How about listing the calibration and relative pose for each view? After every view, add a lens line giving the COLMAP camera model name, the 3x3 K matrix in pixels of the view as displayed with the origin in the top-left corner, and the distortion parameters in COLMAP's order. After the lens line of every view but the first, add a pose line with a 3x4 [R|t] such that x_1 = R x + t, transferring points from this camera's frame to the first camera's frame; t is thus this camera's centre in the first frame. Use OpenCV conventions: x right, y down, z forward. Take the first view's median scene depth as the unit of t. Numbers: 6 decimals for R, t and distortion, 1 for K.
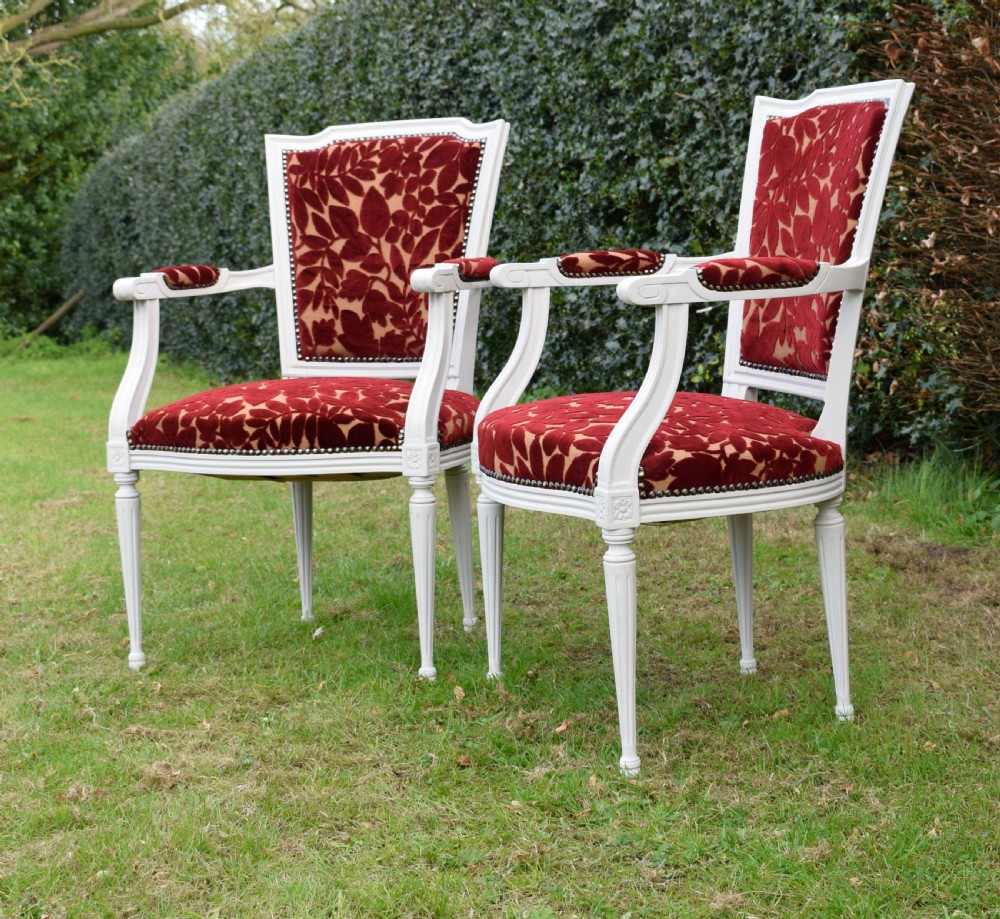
lens RADIAL K [[2095.6, 0, 567.9], [0, 2095.6, 437.5], [0, 0, 1]] dist [-0.019067, -0.014393]
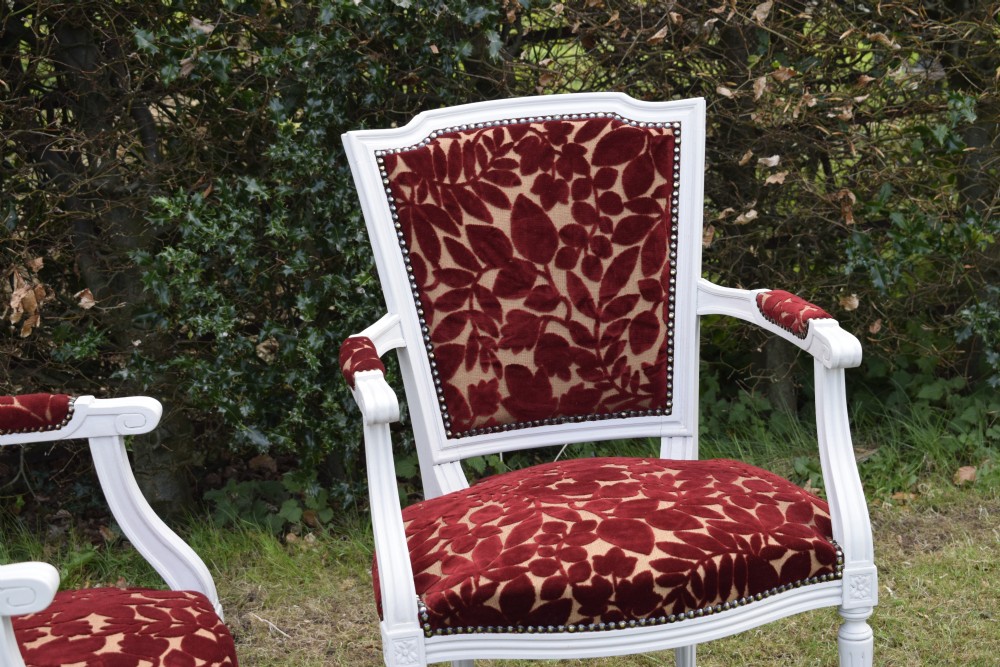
lens RADIAL K [[2123.7, 0, 501.7], [0, 2123.7, 336.1], [0, 0, 1]] dist [-0.034205, 0.017882]
pose [[0.829429, -0.150701, 0.537901, -0.524428], [0.093714, 0.986814, 0.131967, -0.174525], [-0.550696, -0.059049, 0.832615, 0.383318]]
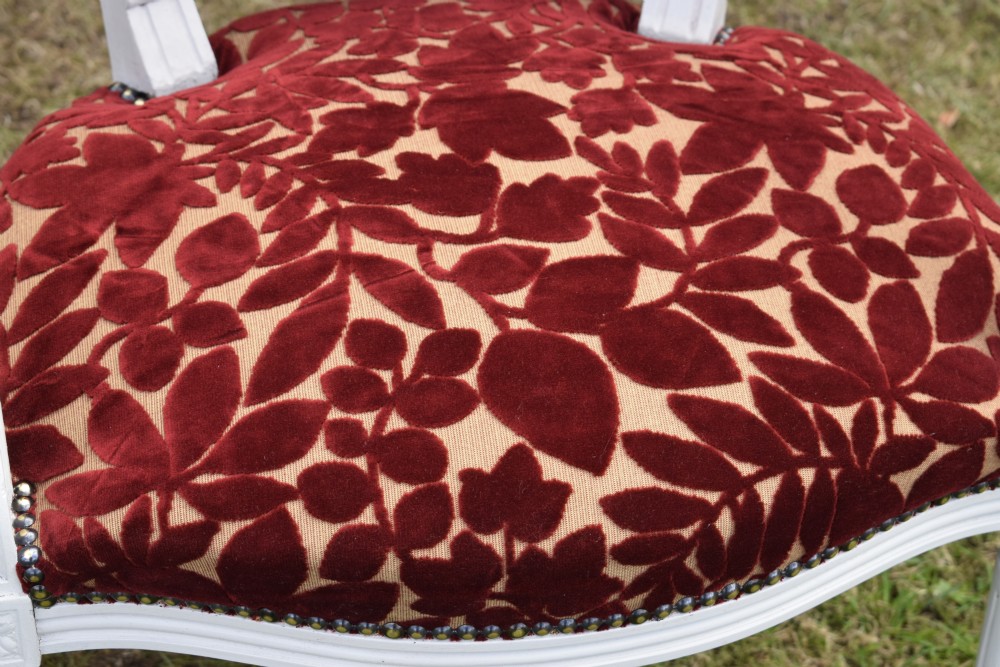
lens RADIAL K [[2275.8, 0, 502.0], [0, 2275.8, 337.2], [0, 0, 1]] dist [-0.037664, 0.156731]
pose [[0.825318, -0.321179, 0.464429, -0.273964], [-0.004908, 0.818370, 0.574671, -0.192428], [-0.564647, -0.476566, 0.673839, 0.733460]]
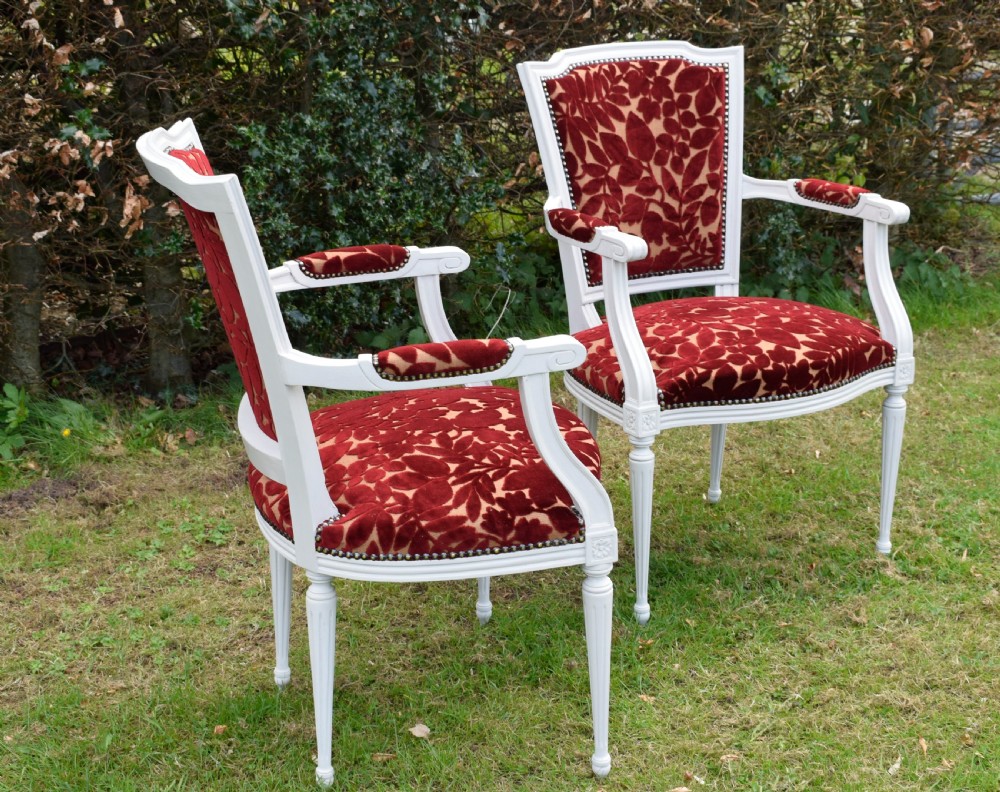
lens RADIAL K [[1687.3, 0, 497.6], [0, 1687.3, 398.2], [0, 0, 1]] dist [-0.004227, -0.026148]
pose [[0.617463, -0.203494, 0.759822, -0.820374], [0.069360, 0.976280, 0.205100, -0.161285], [-0.783536, -0.073941, 0.616931, 0.537556]]
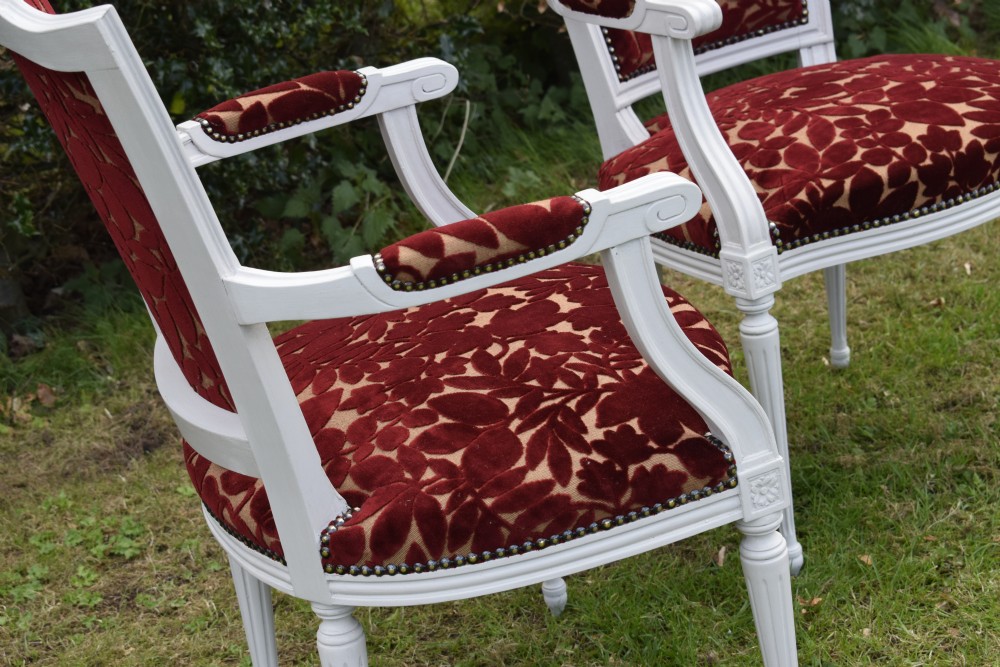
lens RADIAL K [[2275.8, 0, 502.0], [0, 2275.8, 337.2], [0, 0, 1]] dist [-0.037664, 0.156731]
pose [[0.536204, -0.337358, 0.773741, -0.771206], [0.219004, 0.940870, 0.258458, -0.163365], [-0.815183, 0.030866, 0.578381, 0.626656]]
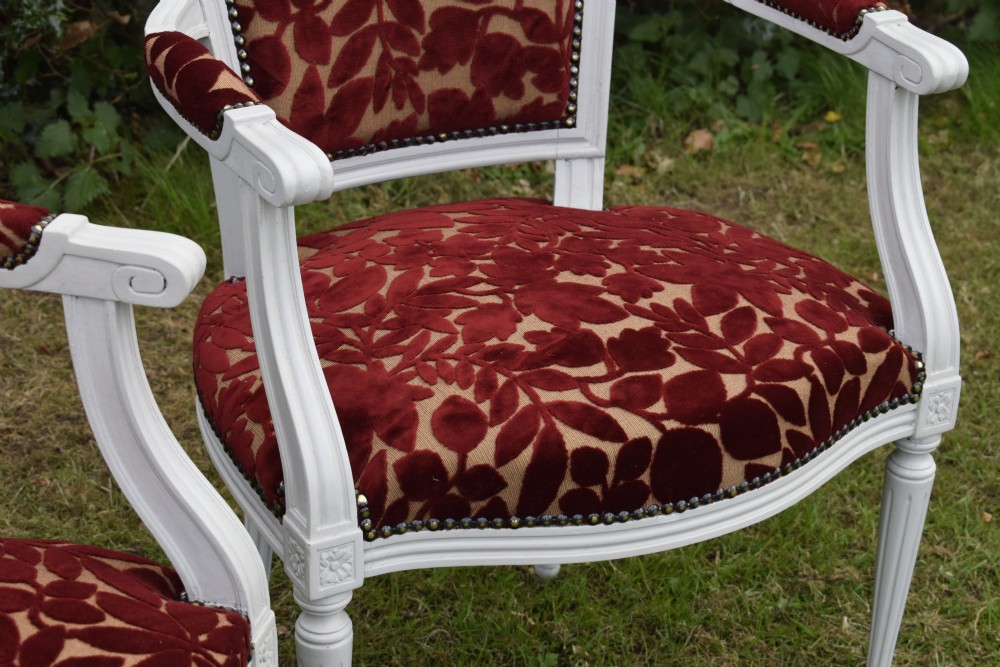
lens RADIAL K [[2212.1, 0, 499.7], [0, 2212.1, 333.5], [0, 0, 1]] dist [-0.014470, 0.074299]
pose [[-0.172022, -0.414169, 0.893797, -0.410789], [0.089976, 0.896923, 0.432935, -0.215328], [-0.980975, 0.154895, -0.117025, 0.888681]]
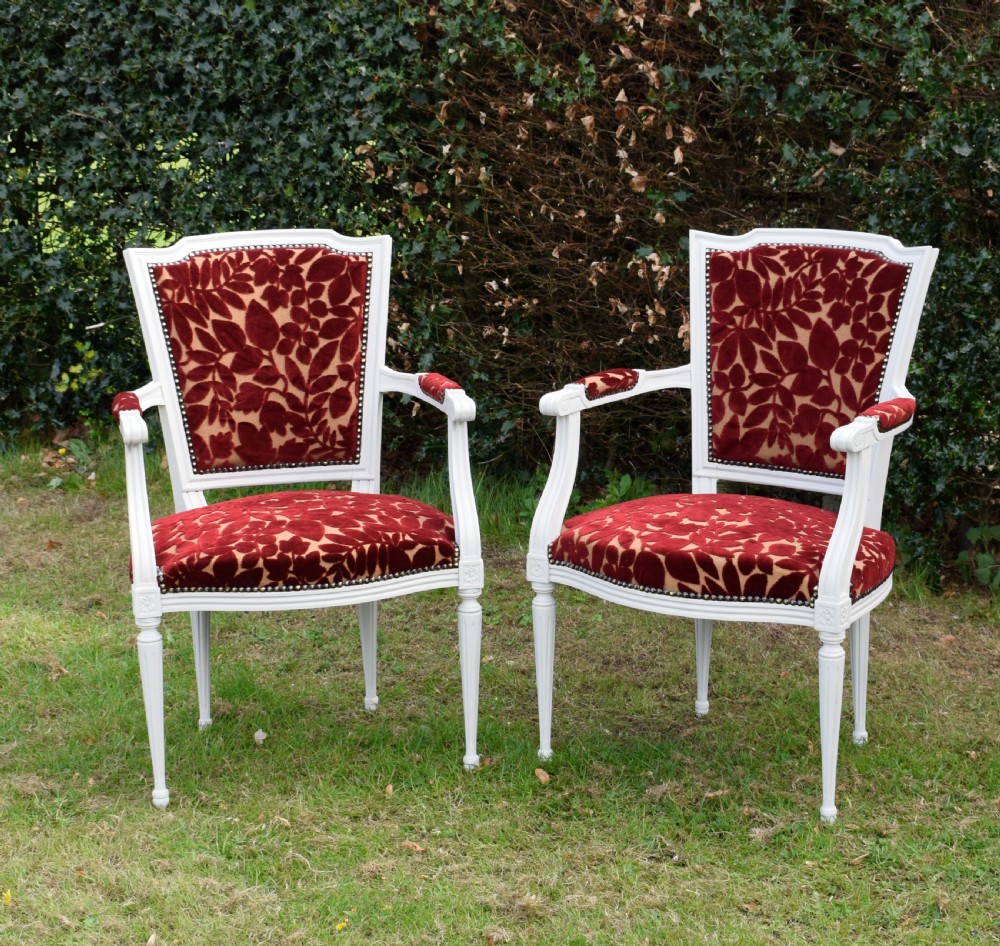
lens RADIAL K [[2256.1, 0, 527.0], [0, 2256.1, 497.9], [0, 0, 1]] dist [-0.001534, -0.033693]
pose [[0.797353, -0.112368, 0.592960, -0.669383], [0.055005, 0.991955, 0.114014, -0.145670], [-0.601001, -0.058293, 0.797119, 0.033418]]
